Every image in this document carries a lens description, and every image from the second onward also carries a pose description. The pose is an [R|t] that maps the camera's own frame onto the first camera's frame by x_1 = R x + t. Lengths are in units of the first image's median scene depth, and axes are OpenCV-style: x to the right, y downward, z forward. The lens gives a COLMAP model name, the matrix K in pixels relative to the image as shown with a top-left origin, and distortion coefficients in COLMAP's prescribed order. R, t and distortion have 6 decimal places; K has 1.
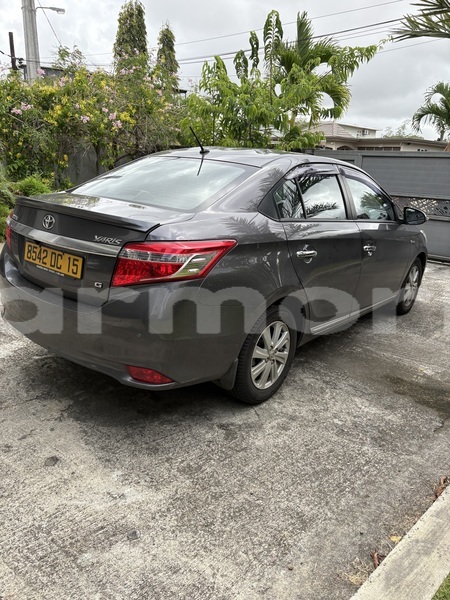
lens RADIAL K [[460.8, 0, 225.0], [0, 460.8, 300.0], [0, 0, 1]] dist [0.037442, -0.044010]
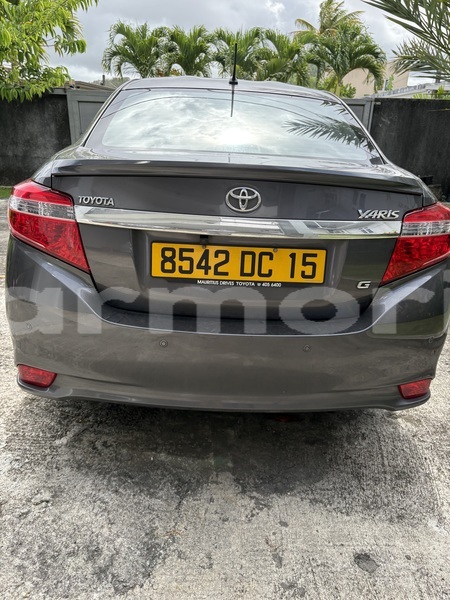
lens RADIAL K [[460.8, 0, 225.0], [0, 460.8, 300.0], [0, 0, 1]] dist [0.037442, -0.044010]
pose [[0.759087, -0.252920, 0.599848, -0.771488], [0.189860, 0.967395, 0.167632, -0.149316], [-0.622687, -0.013360, 0.782357, 0.574501]]
